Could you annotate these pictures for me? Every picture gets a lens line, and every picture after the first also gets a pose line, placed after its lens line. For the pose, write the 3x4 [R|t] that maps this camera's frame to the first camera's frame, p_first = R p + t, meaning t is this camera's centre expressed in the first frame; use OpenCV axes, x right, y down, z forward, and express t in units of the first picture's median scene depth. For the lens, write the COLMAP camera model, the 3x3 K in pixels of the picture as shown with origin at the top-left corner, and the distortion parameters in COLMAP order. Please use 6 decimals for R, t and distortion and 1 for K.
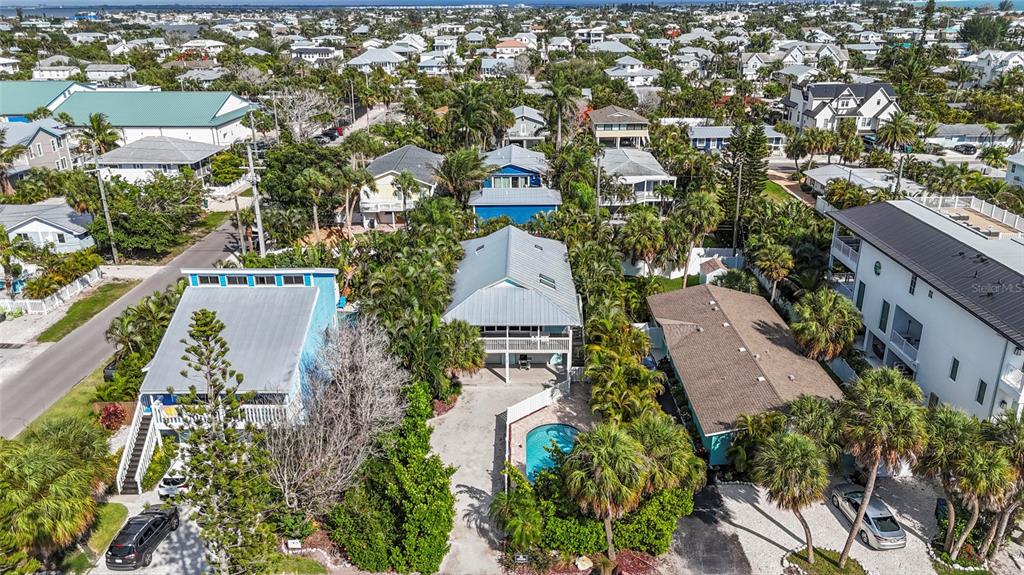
lens RADIAL K [[757.1, 0, 512.0], [0, 757.1, 287.5], [0, 0, 1]] dist [0.105194, -0.115821]
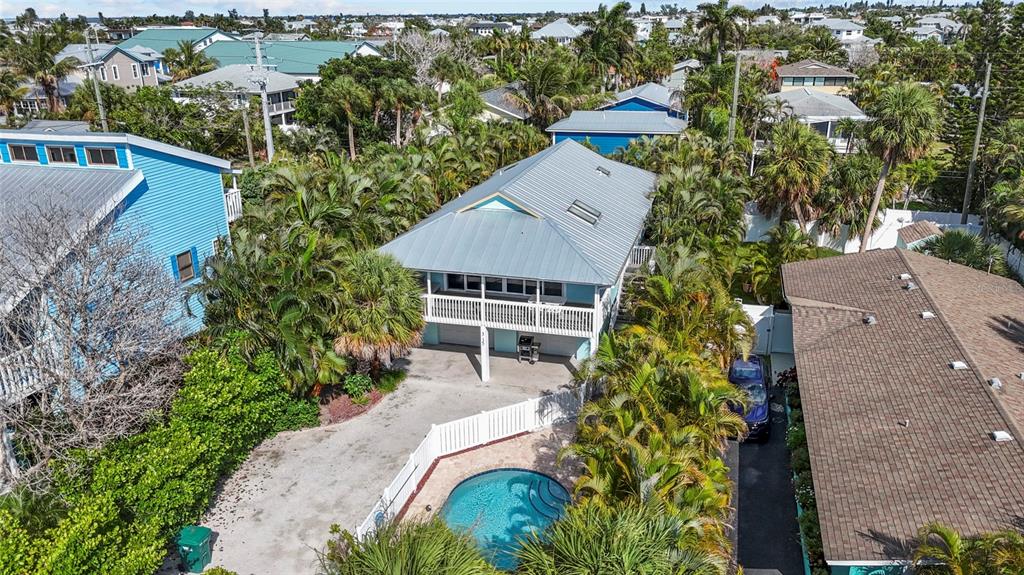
lens RADIAL K [[757.1, 0, 512.0], [0, 757.1, 287.5], [0, 0, 1]] dist [0.105194, -0.115821]
pose [[0.965284, 0.084544, -0.247143, 0.147694], [-0.086726, 0.996230, 0.002066, 0.054506], [0.246386, 0.019440, 0.968977, 0.465862]]
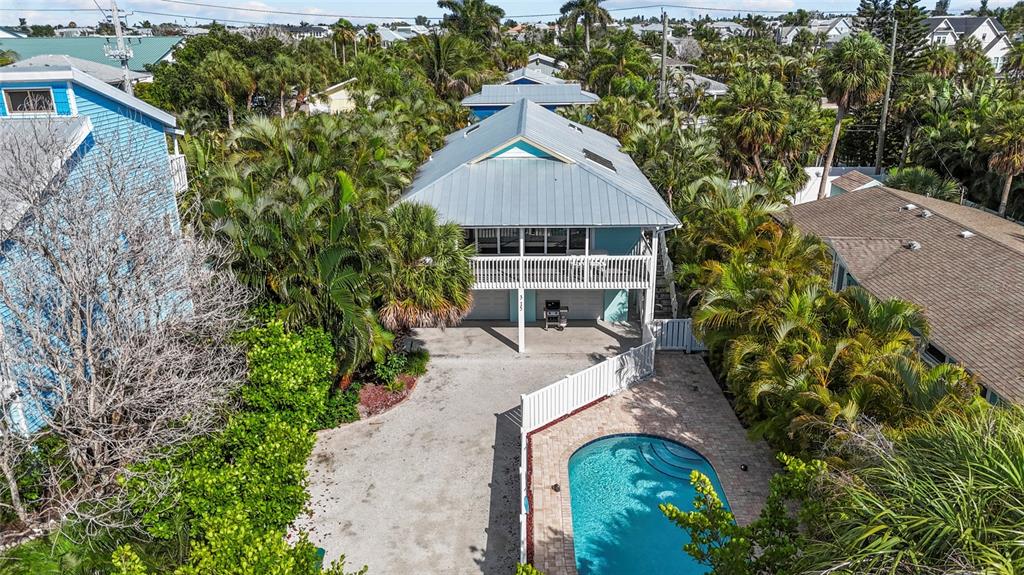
lens RADIAL K [[757.1, 0, 512.0], [0, 757.1, 287.5], [0, 0, 1]] dist [0.105194, -0.115821]
pose [[0.999903, -0.001666, -0.013819, -0.005500], [0.001321, 0.999688, -0.024946, 0.097132], [0.013857, 0.024925, 0.999593, 0.512170]]
